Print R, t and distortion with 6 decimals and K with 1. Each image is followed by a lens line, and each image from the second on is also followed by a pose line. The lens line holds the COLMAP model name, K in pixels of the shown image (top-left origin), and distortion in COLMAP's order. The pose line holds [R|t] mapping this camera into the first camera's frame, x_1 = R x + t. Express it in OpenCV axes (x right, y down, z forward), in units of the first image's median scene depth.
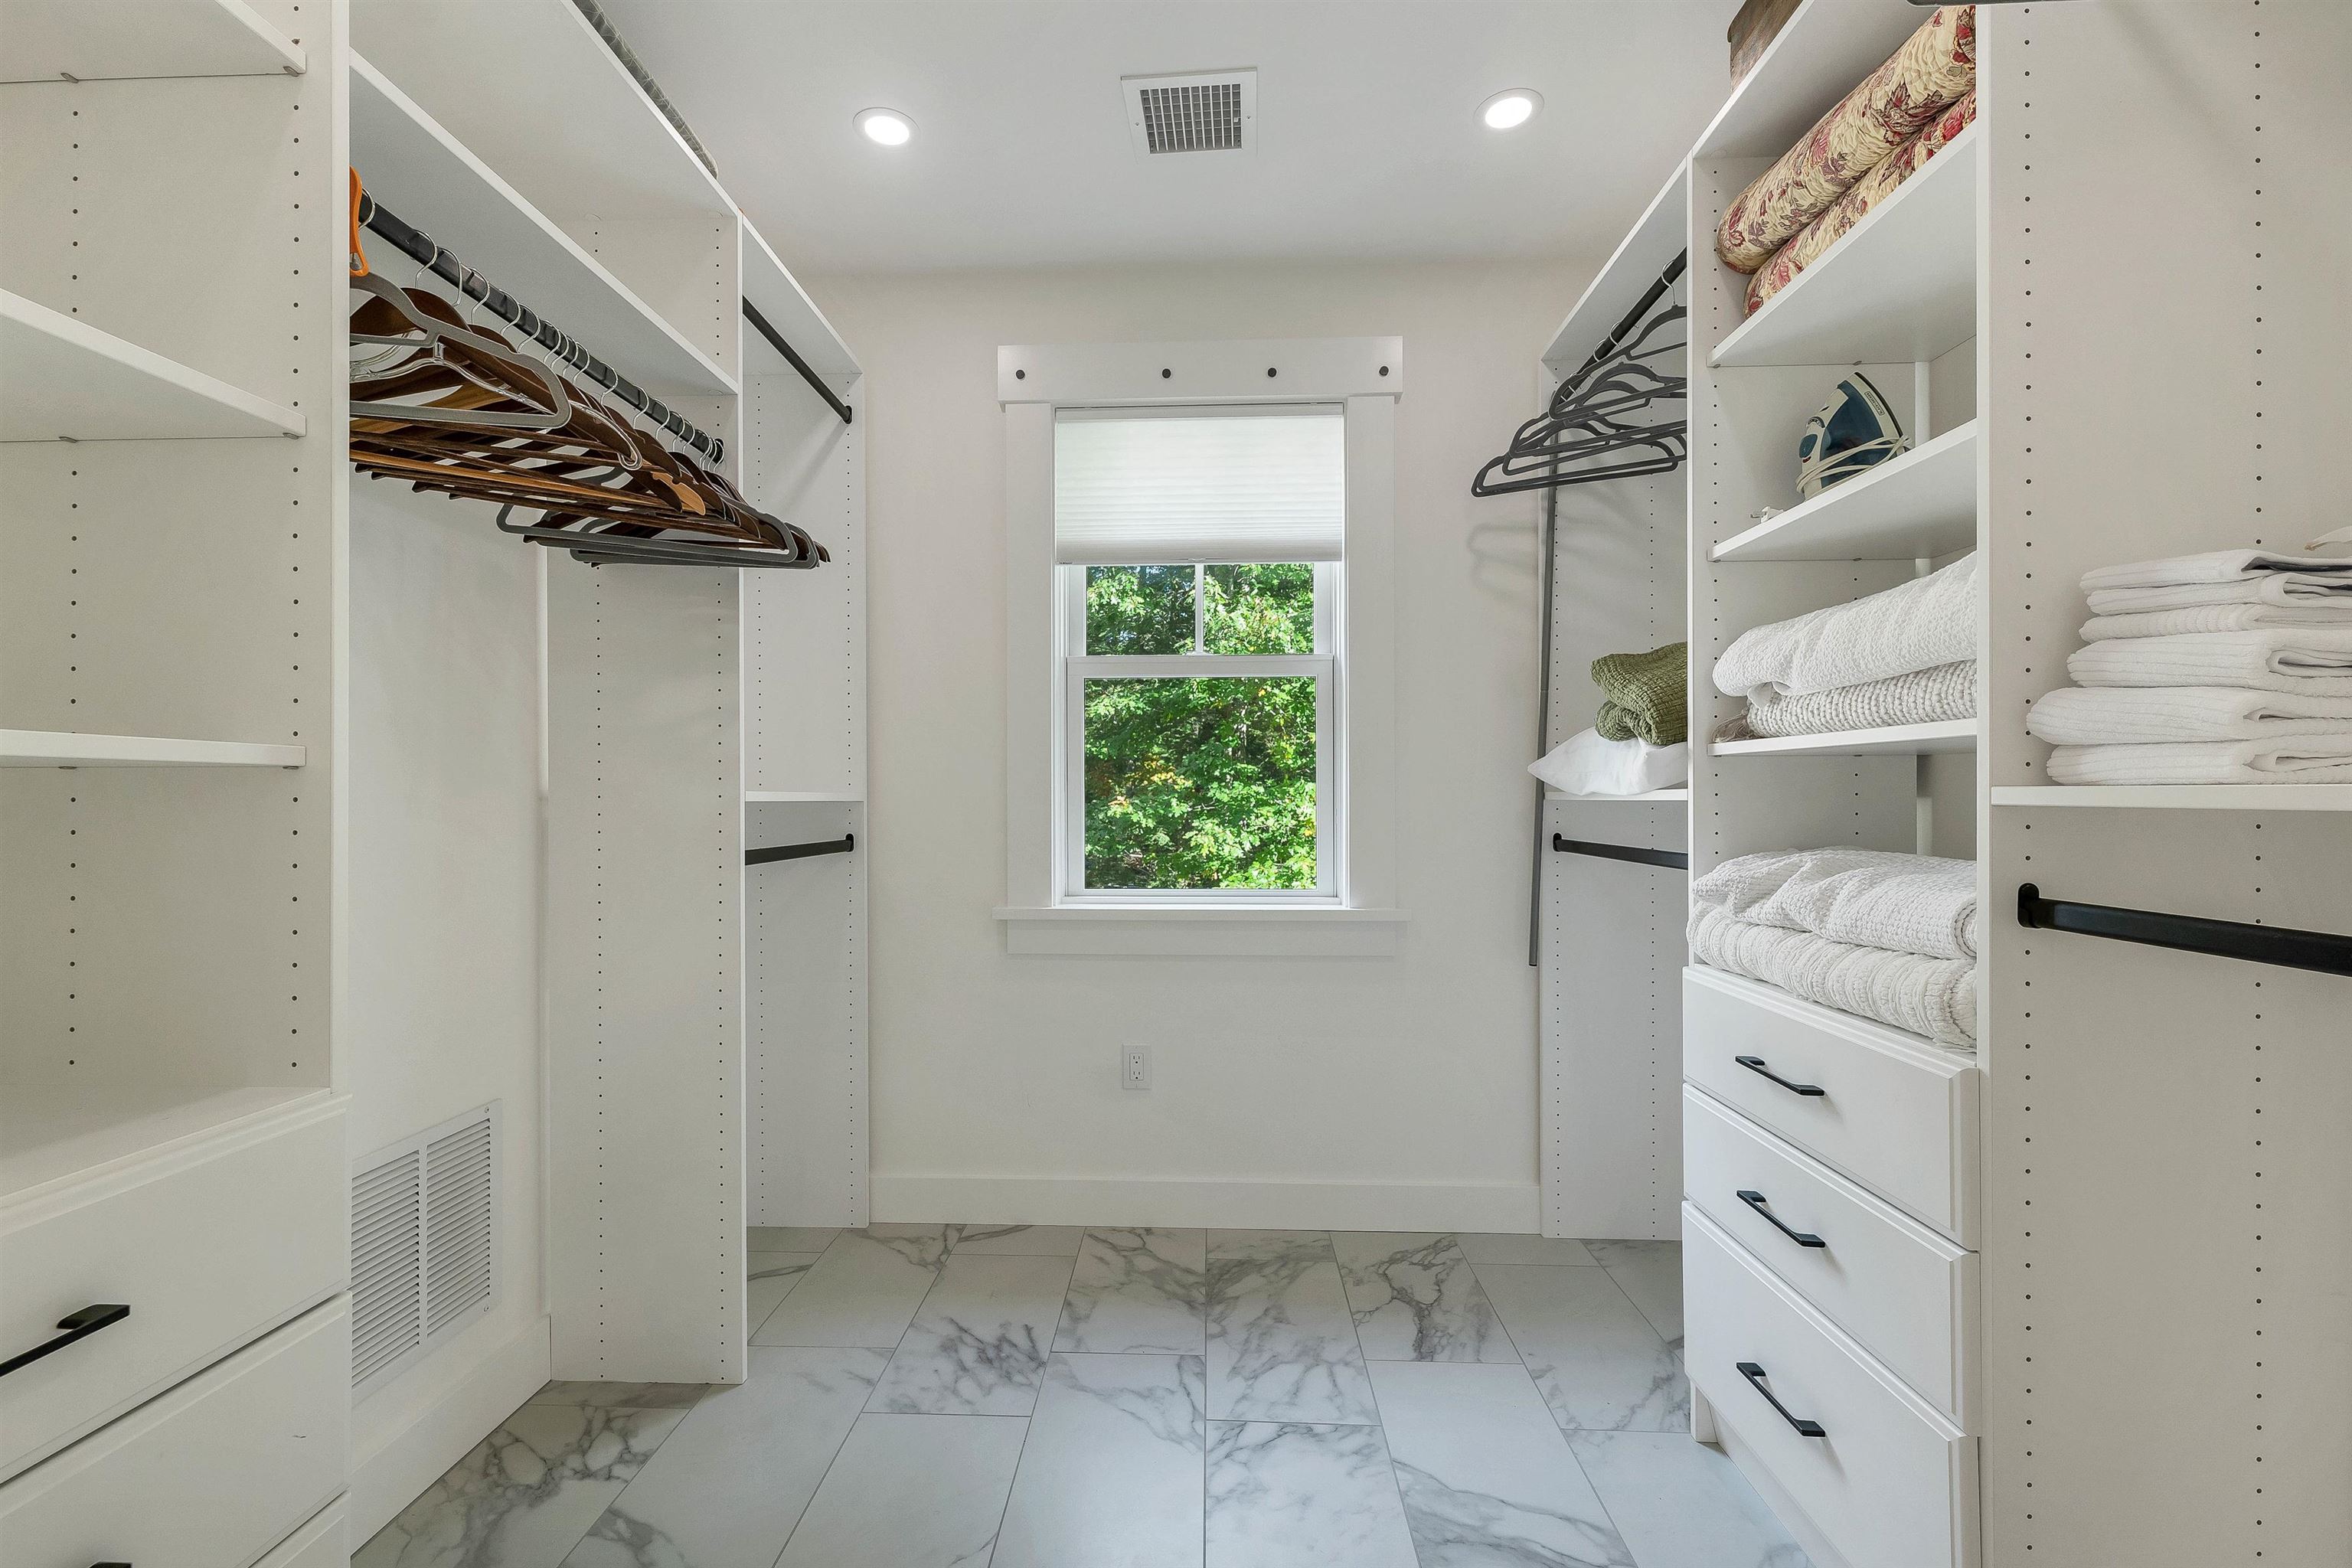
lens RADIAL K [[992.1, 0, 1165.5], [0, 992.1, 794.7], [0, 0, 1]] dist [0.003106, -0.000574]
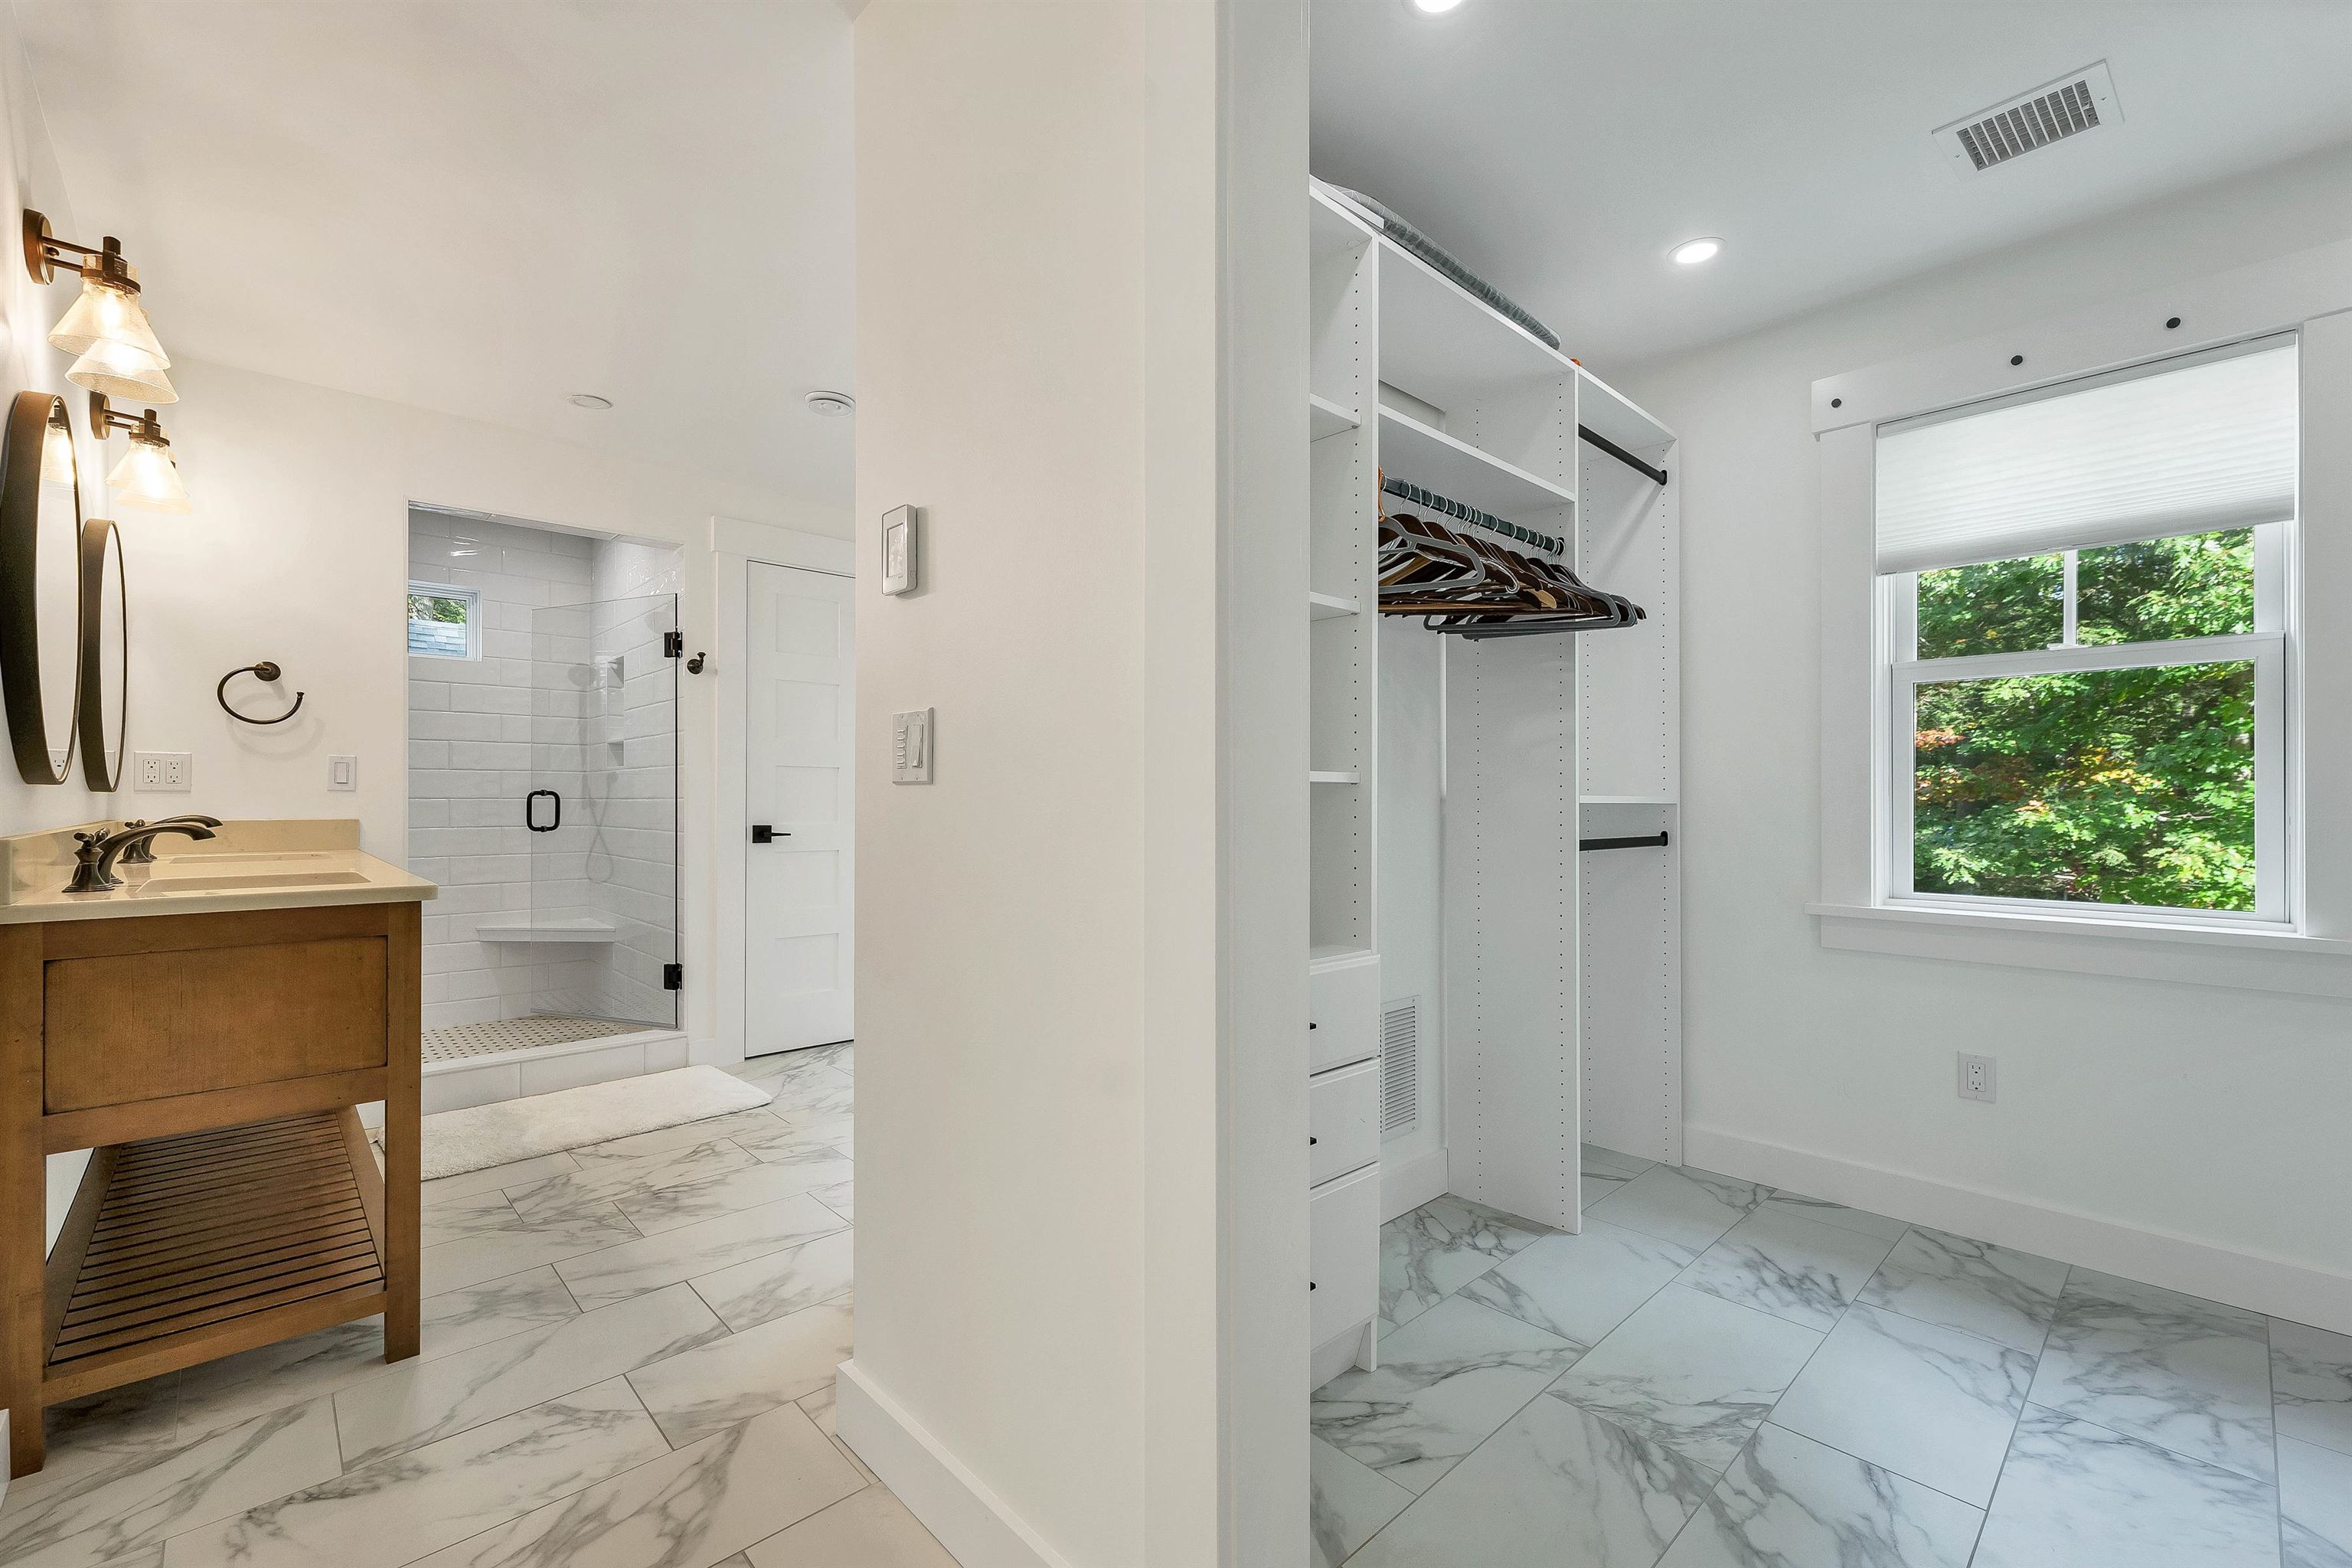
lens RADIAL K [[992.1, 0, 1165.5], [0, 992.1, 794.7], [0, 0, 1]] dist [0.003106, -0.000574]
pose [[0.710457, 0.000355, -0.703740, 0.102242], [-0.002303, 0.999996, -0.001821, -0.000733], [0.703737, 0.002915, 0.710455, -0.287912]]
